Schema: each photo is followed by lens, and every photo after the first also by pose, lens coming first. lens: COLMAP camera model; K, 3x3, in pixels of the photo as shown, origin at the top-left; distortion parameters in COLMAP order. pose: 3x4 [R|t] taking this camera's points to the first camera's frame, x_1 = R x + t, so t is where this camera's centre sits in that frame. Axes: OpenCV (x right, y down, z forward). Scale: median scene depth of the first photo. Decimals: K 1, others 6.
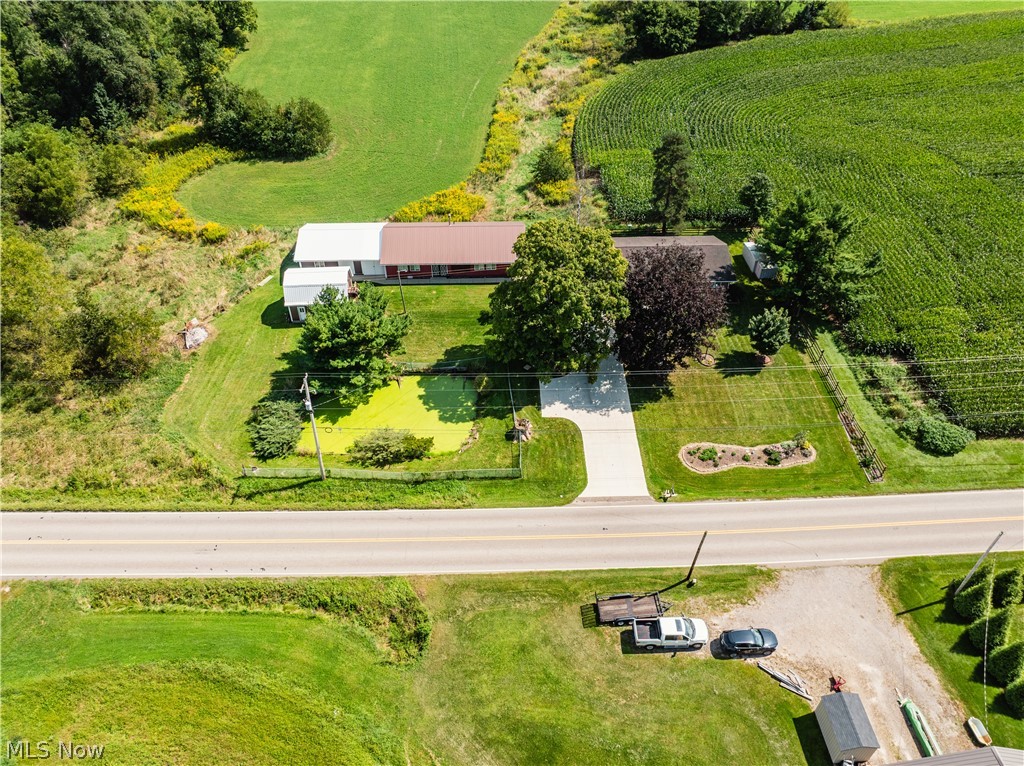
lens RADIAL K [[716.1, 0, 512.0], [0, 716.1, 383.5], [0, 0, 1]] dist [-0.026354, -0.007461]
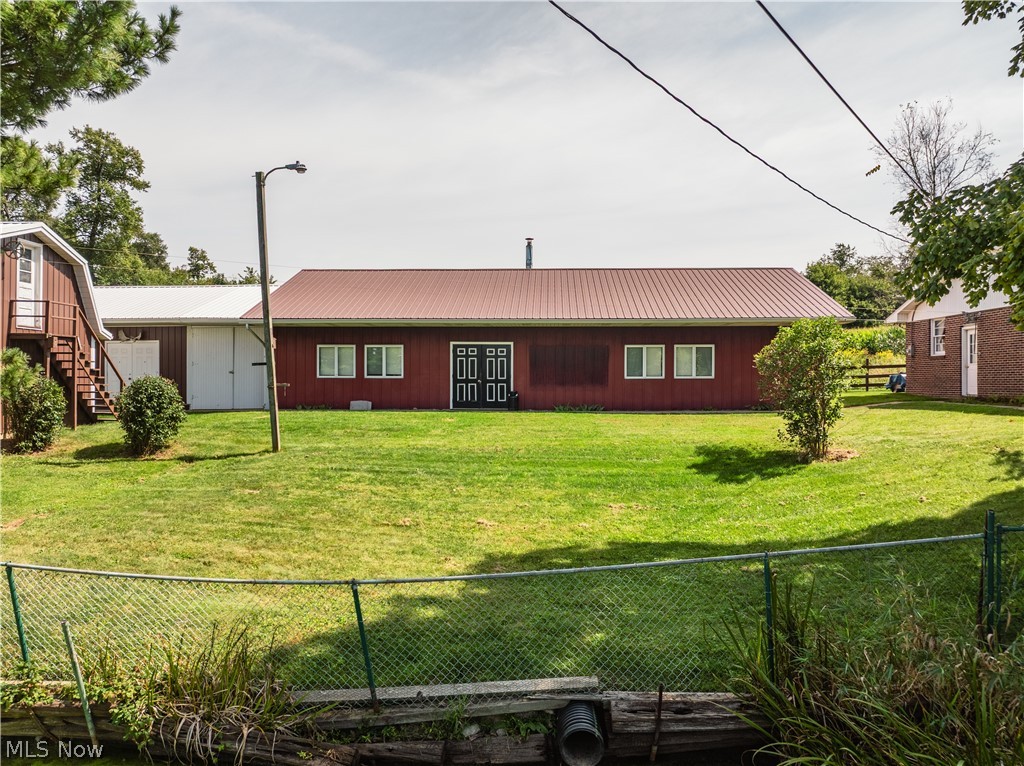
lens RADIAL K [[716.1, 0, 508.8], [0, 716.1, 381.2], [0, 0, 1]] dist [-0.026354, -0.007461]
pose [[0.996550, -0.002566, -0.082958, -0.094052], [-0.051704, 0.762688, -0.644697, 0.004046], [0.064925, 0.646762, 0.759924, 1.062381]]
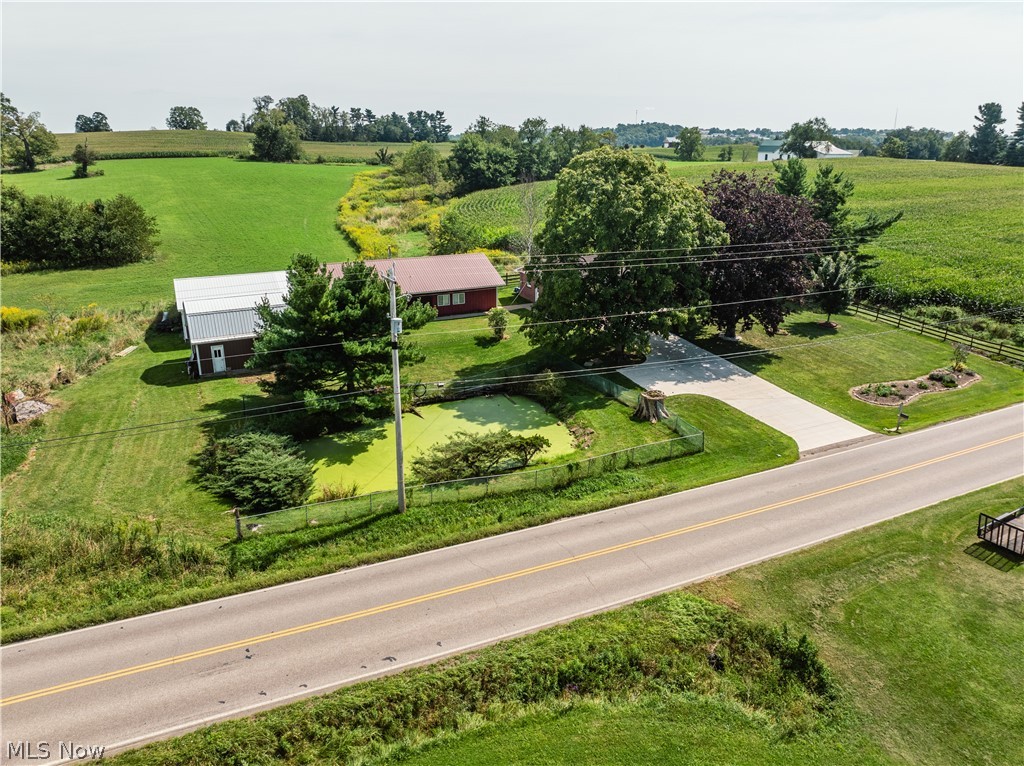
lens RADIAL K [[716.1, 0, 511.3], [0, 716.1, 384.8], [0, 0, 1]] dist [-0.026354, -0.007461]
pose [[0.916306, -0.129194, 0.379069, -0.361895], [0.258631, 0.913582, -0.313811, 0.225626], [-0.305768, 0.385586, 0.870534, 0.467345]]
